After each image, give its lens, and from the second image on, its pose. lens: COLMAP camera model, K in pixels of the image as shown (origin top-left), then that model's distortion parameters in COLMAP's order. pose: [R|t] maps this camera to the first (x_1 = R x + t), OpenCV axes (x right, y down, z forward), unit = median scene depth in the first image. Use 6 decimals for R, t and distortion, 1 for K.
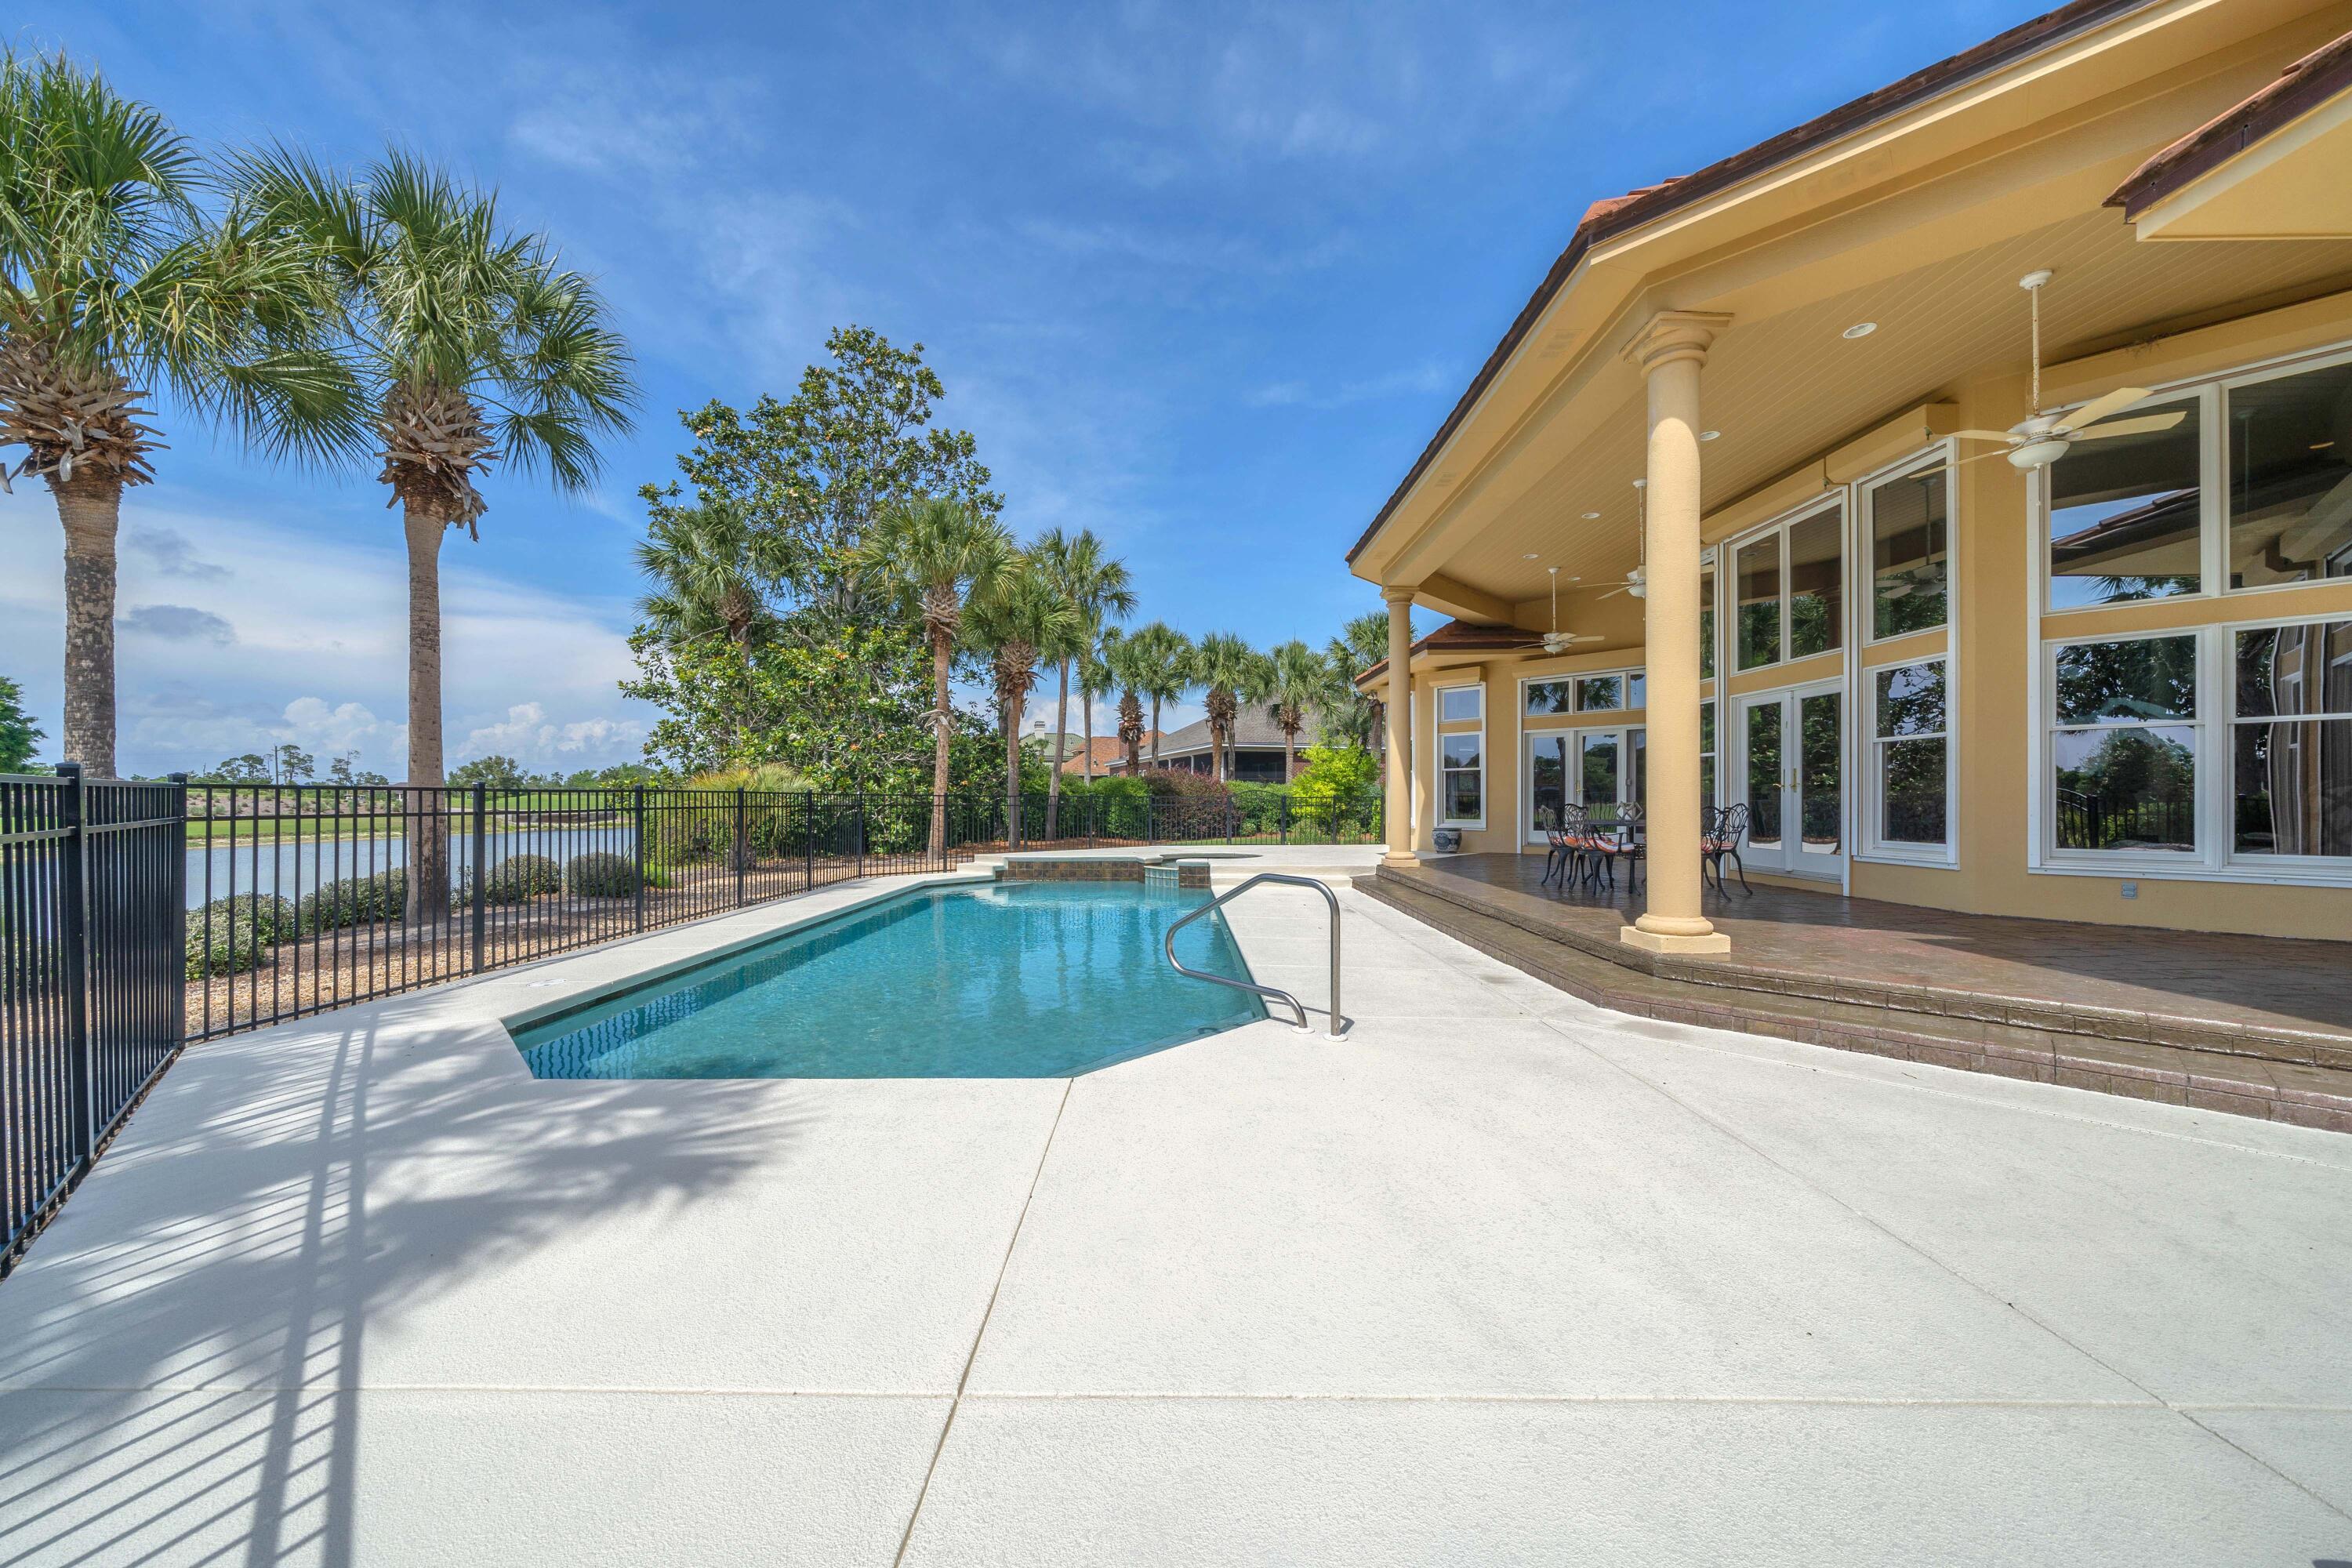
lens RADIAL K [[814.8, 0, 1166.7], [0, 814.8, 794.2], [0, 0, 1]] dist [-0.006919, 0.000024]
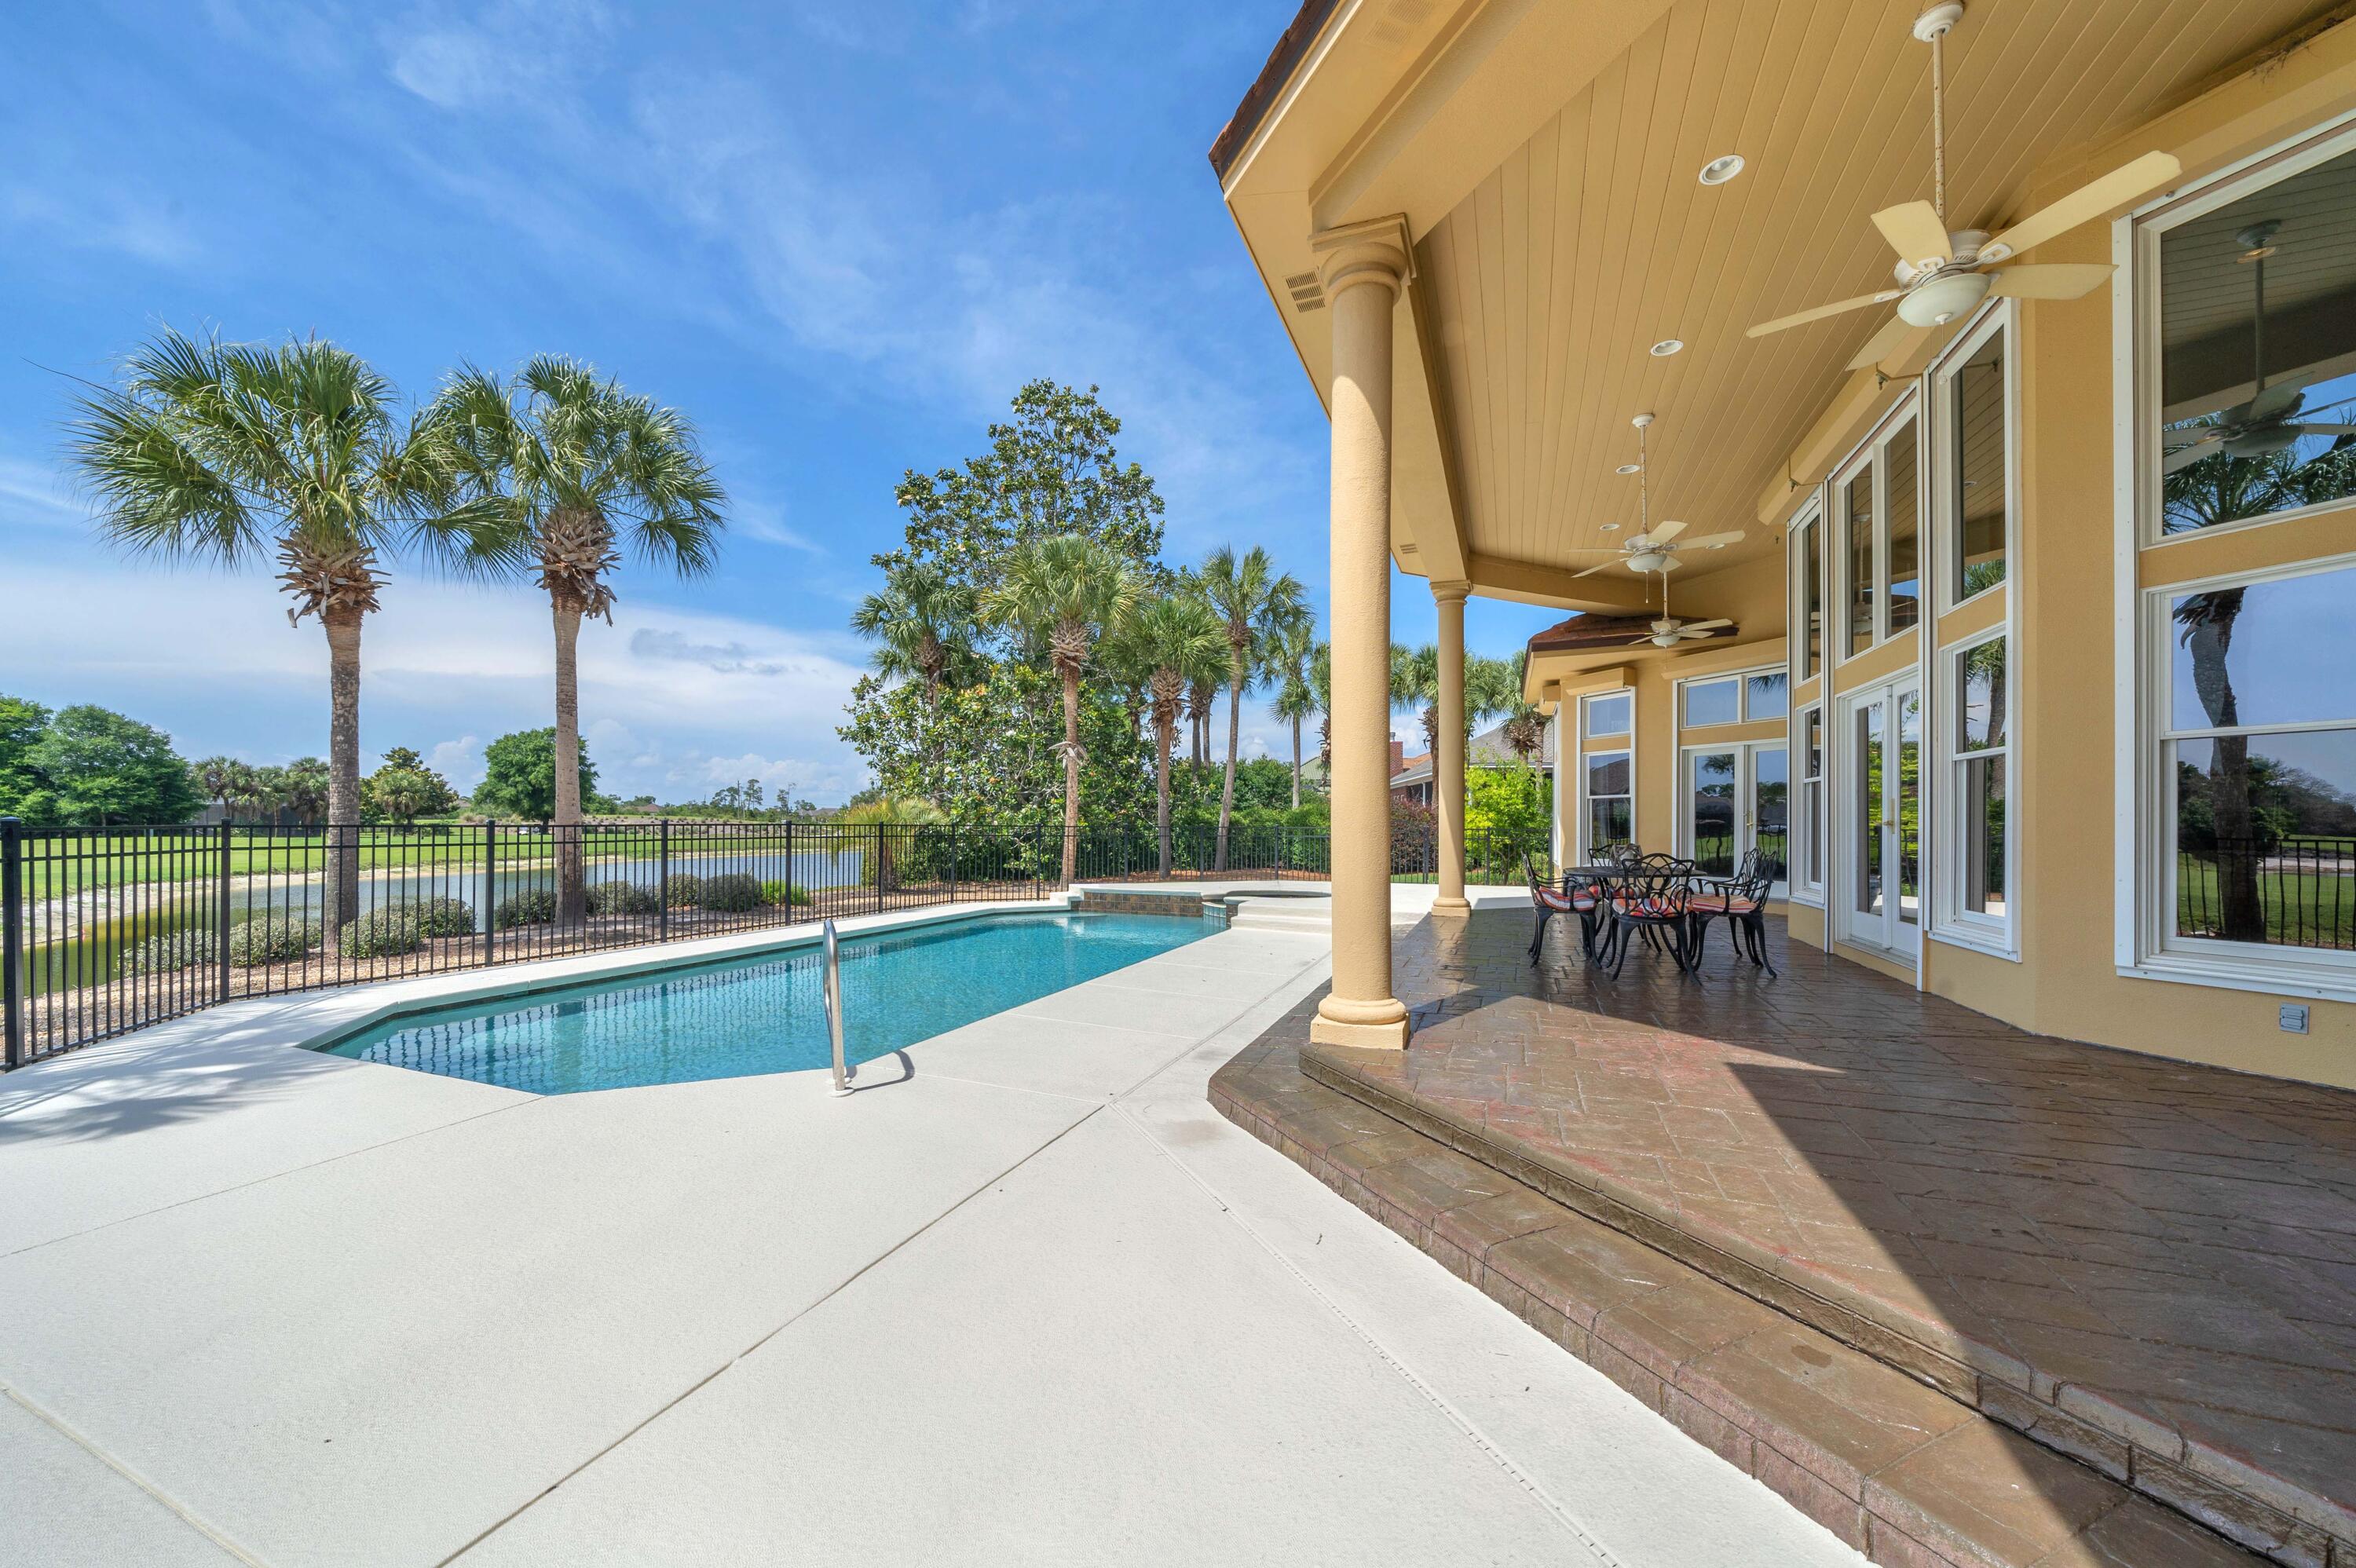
lens RADIAL K [[846.6, 0, 1158.9], [0, 846.6, 820.5], [0, 0, 1]] dist [-0.007411, 0.000193]
pose [[0.925661, 0.003579, -0.378337, 0.246335], [-0.003057, 0.999993, 0.001979, -0.007403], [0.378342, -0.000675, 0.925666, 0.056439]]
